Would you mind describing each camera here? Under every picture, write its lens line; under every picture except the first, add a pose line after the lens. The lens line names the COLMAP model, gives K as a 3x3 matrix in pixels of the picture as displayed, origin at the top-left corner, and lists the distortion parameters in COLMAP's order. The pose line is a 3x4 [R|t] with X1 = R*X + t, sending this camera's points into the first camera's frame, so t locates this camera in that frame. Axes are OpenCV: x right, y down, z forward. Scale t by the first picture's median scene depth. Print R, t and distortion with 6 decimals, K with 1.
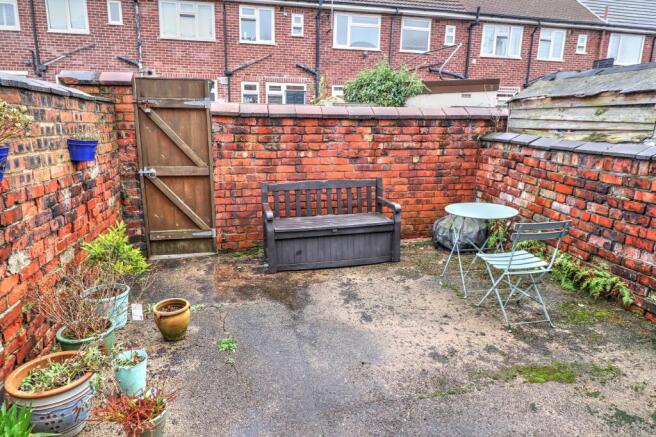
lens RADIAL K [[416.0, 0, 328.5], [0, 416.0, 217.5], [0, 0, 1]] dist [-0.005668, -0.000558]
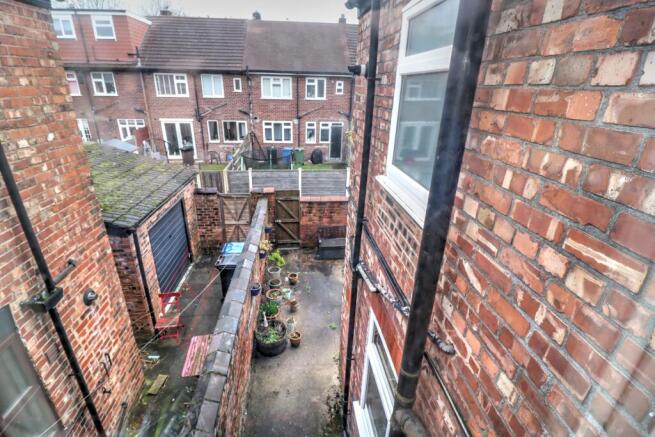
lens RADIAL K [[304.6, 0, 326.1], [0, 304.6, 218.0], [0, 0, 1]] dist [-0.015031, -0.004490]
pose [[0.992352, 0.053351, -0.111313, 0.113105], [-0.033839, 0.984805, 0.170335, -0.460912], [0.118709, -0.165266, 0.979079, -0.922685]]
